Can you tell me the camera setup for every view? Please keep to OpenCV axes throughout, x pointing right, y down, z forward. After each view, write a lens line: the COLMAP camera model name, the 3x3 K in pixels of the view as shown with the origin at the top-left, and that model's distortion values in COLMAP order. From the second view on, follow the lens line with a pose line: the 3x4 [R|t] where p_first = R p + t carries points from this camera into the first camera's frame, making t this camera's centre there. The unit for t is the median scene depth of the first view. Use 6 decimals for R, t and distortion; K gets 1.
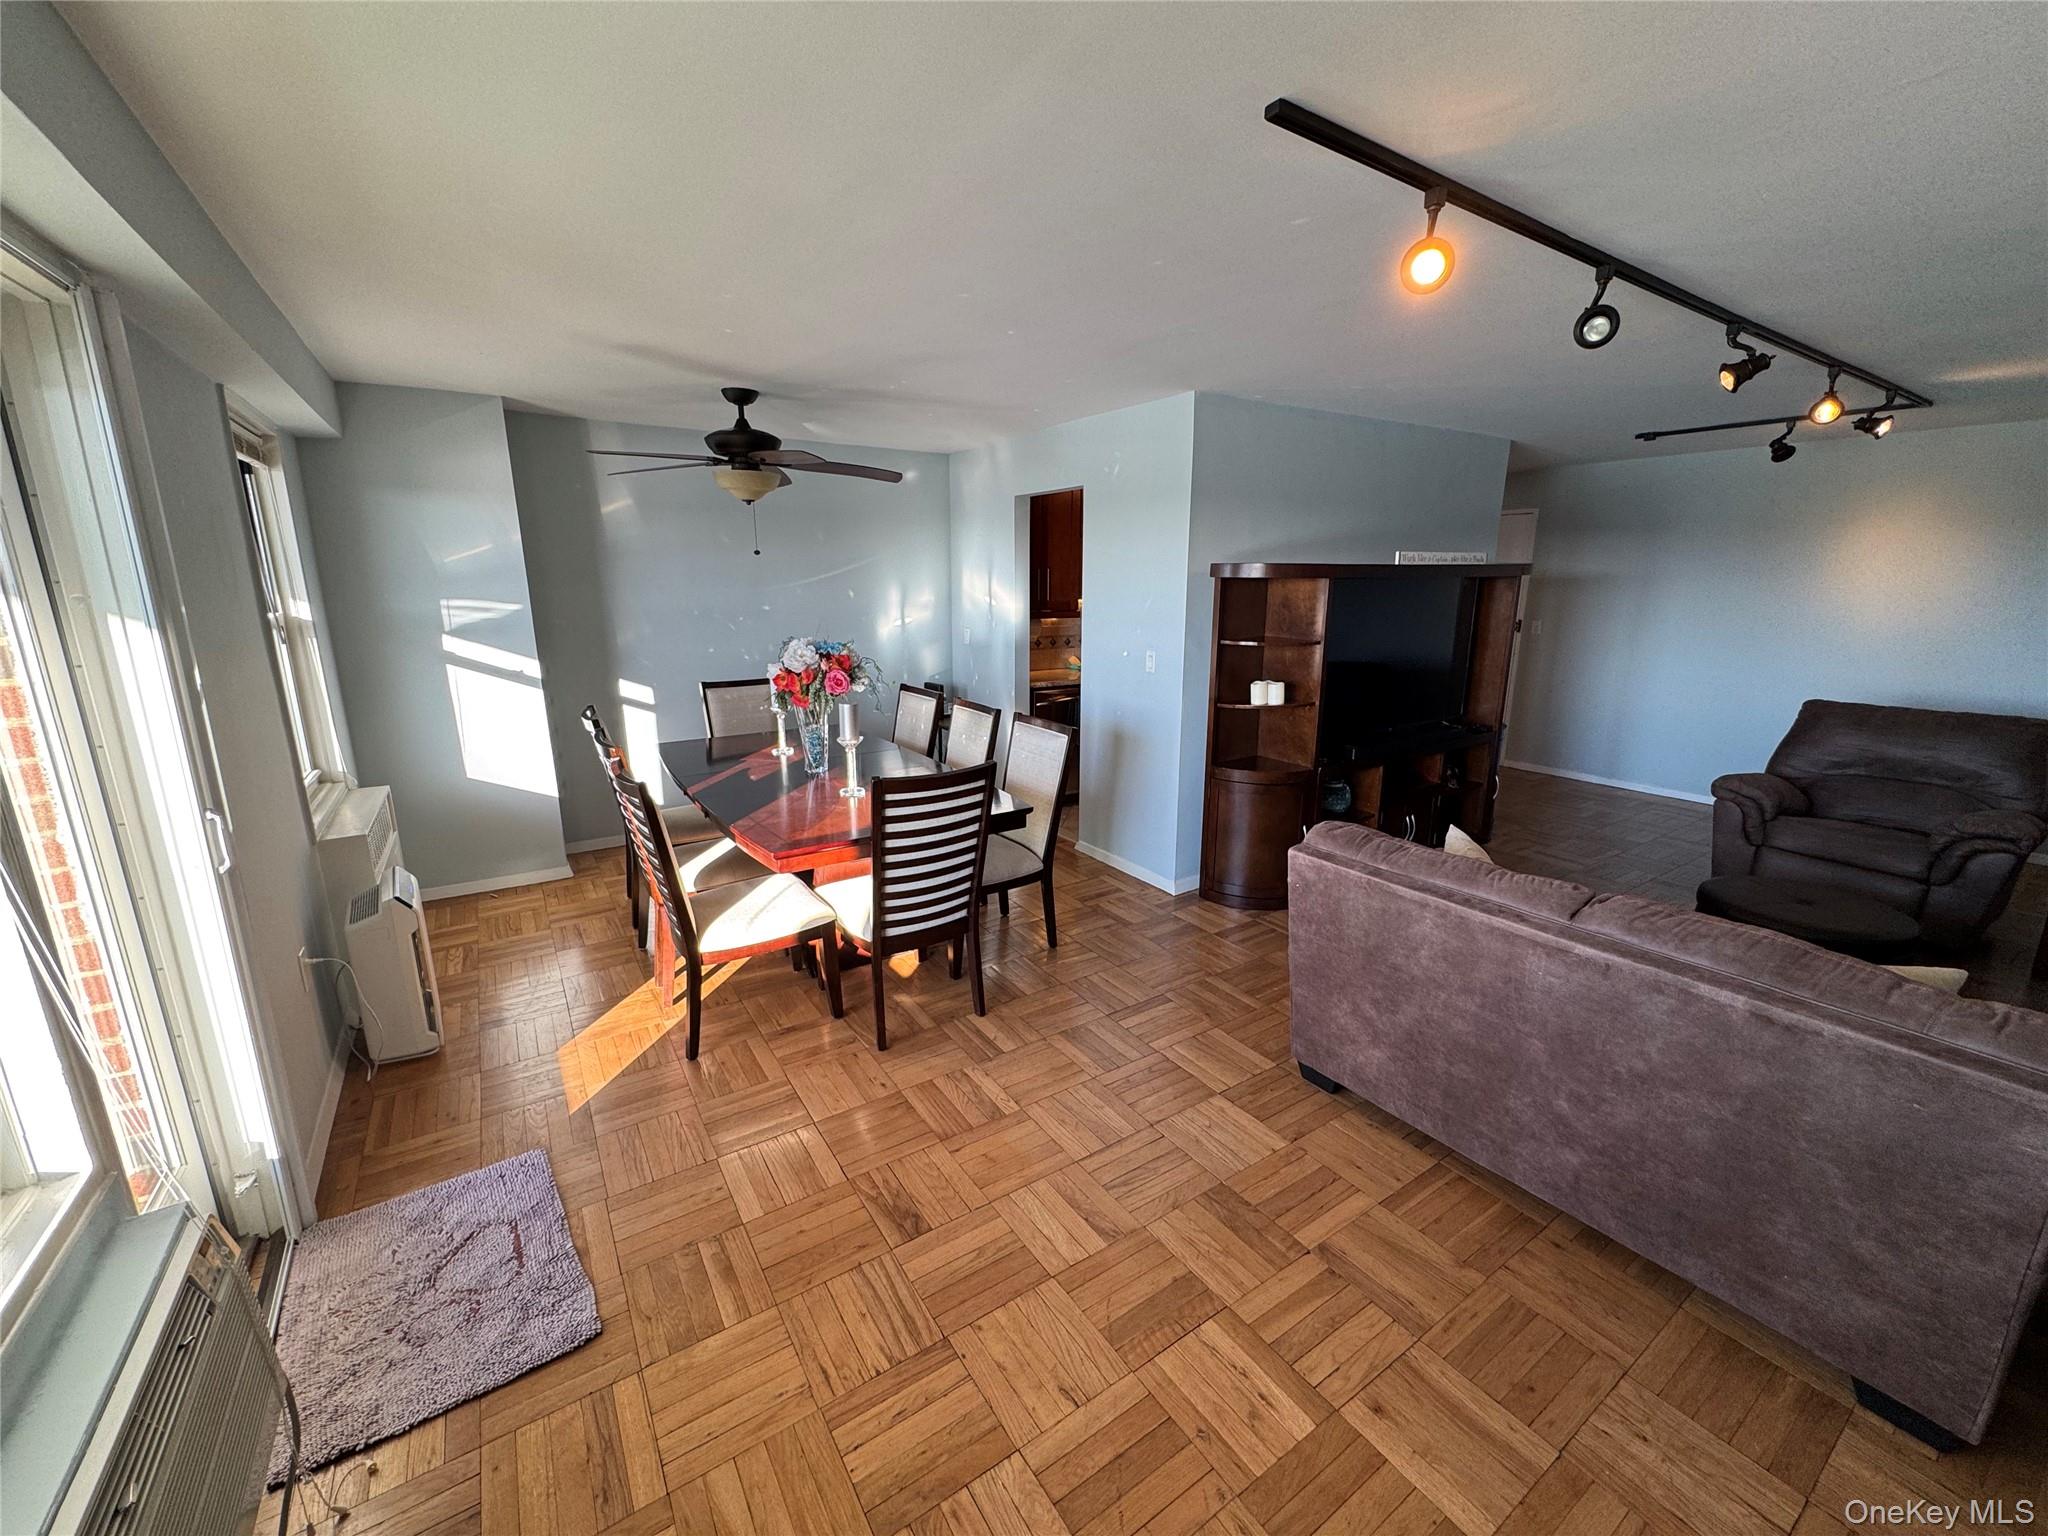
lens RADIAL K [[814.3, 0, 1024.0], [0, 814.3, 768.0], [0, 0, 1]] dist [-0.002420, 0.000557]
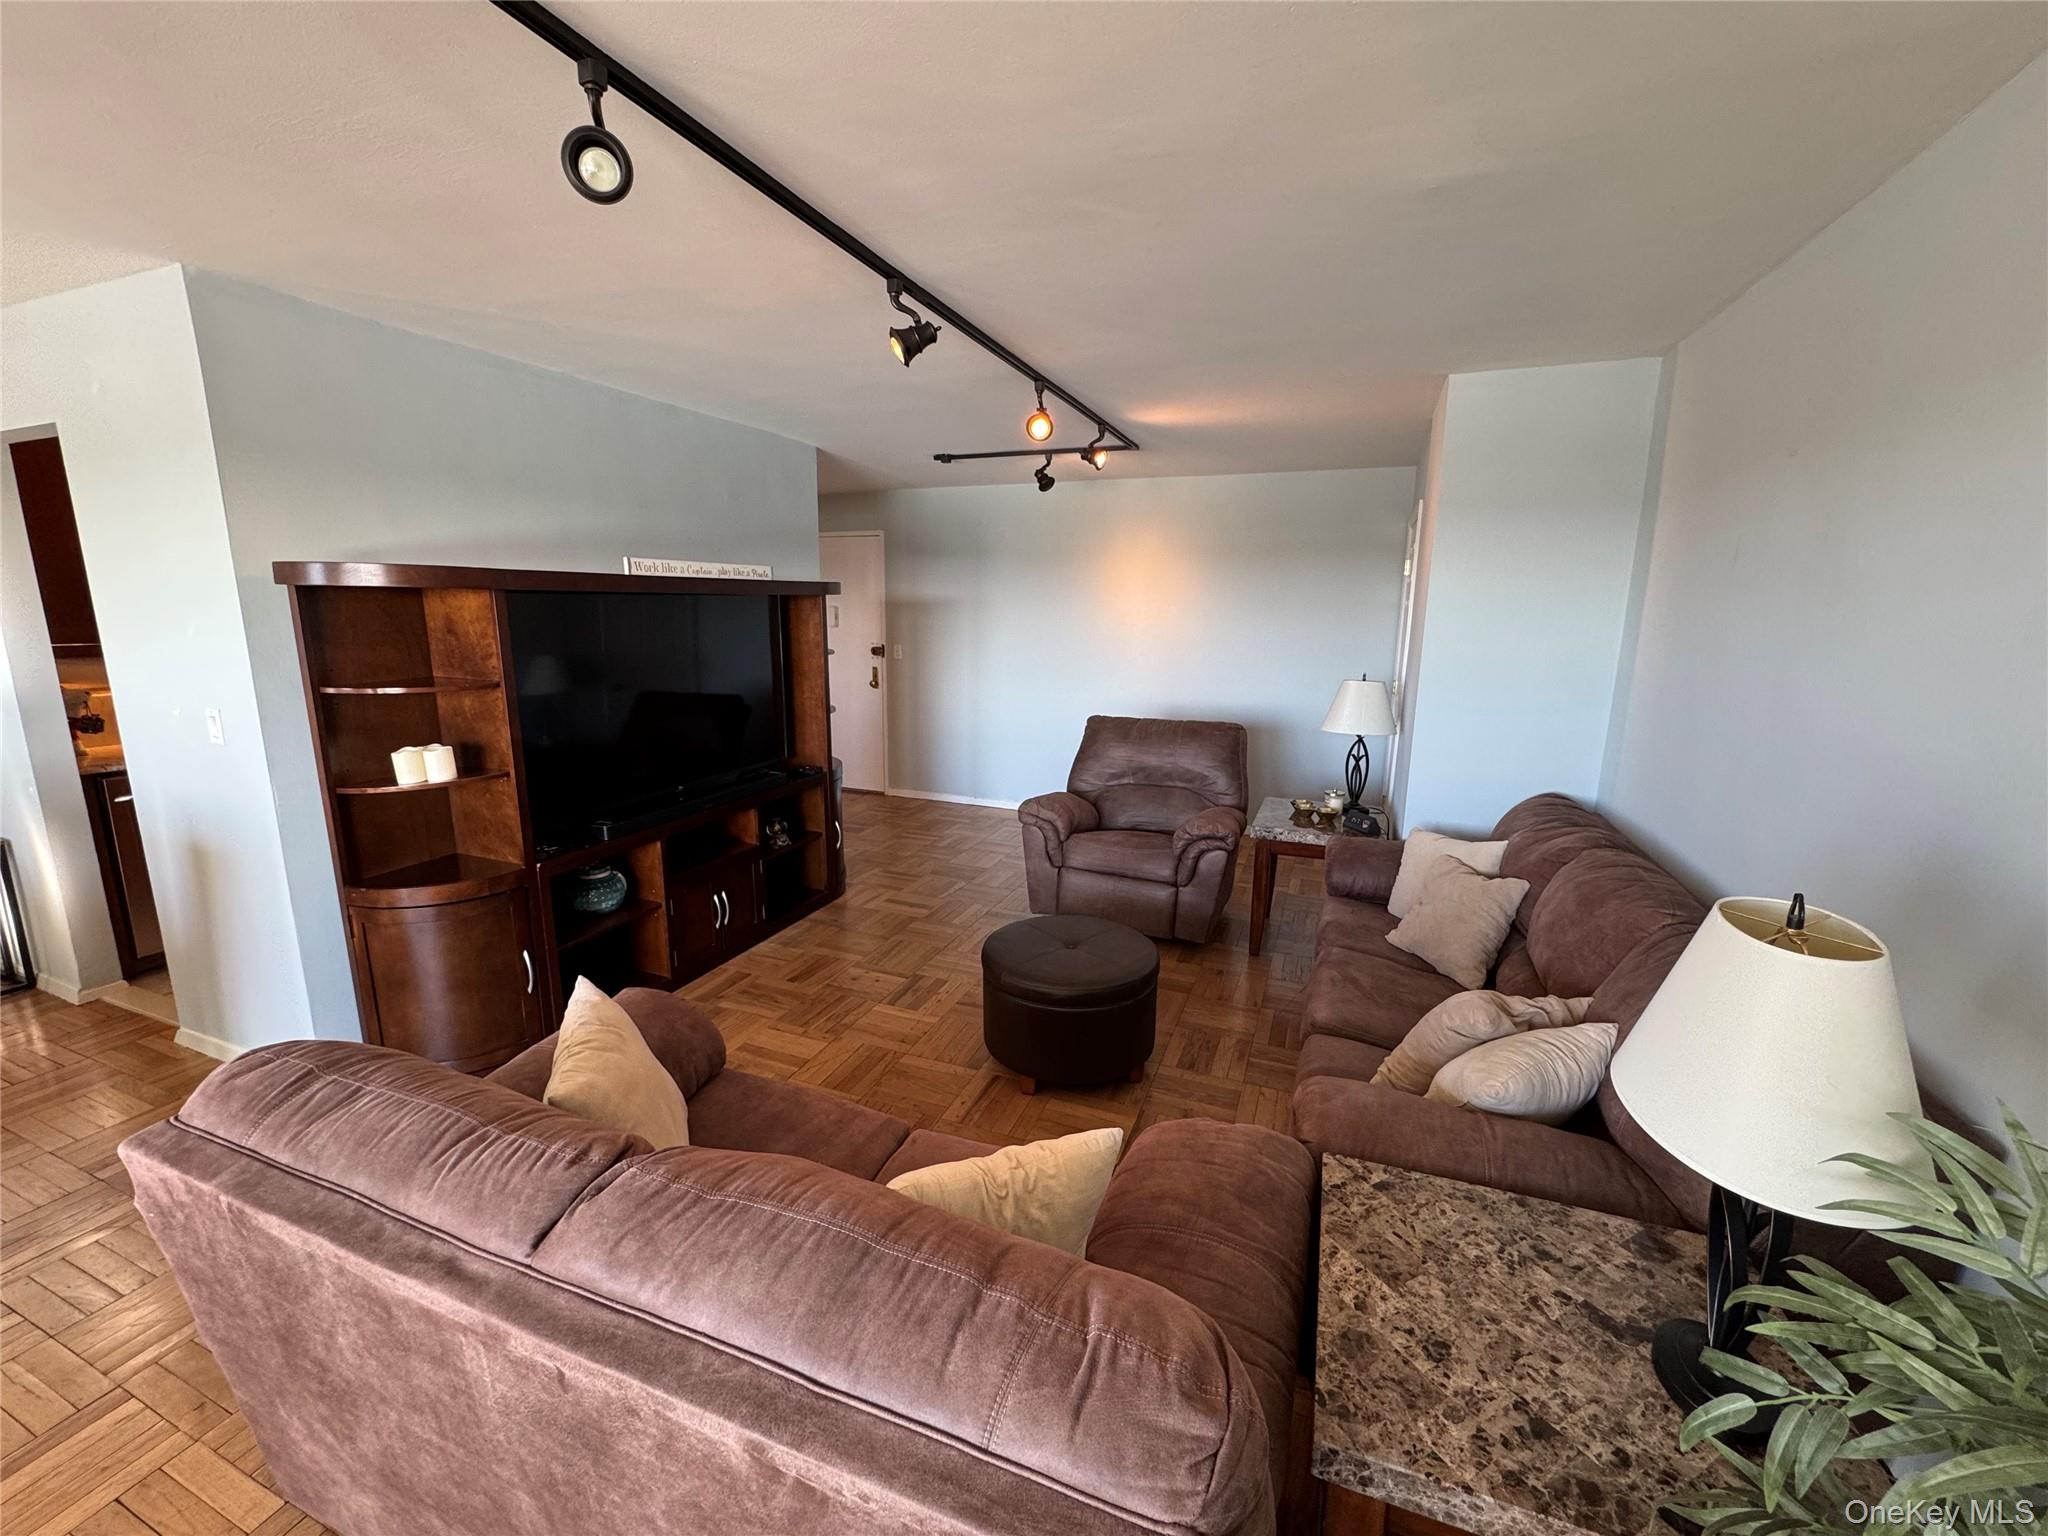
lens RADIAL K [[814.3, 0, 1024.0], [0, 814.3, 768.0], [0, 0, 1]] dist [-0.002420, 0.000557]
pose [[0.820302, -0.100542, 0.563024, 0.322370], [0.118774, 0.992912, 0.004261, -0.034954], [-0.559461, 0.063378, 0.826430, 0.195485]]
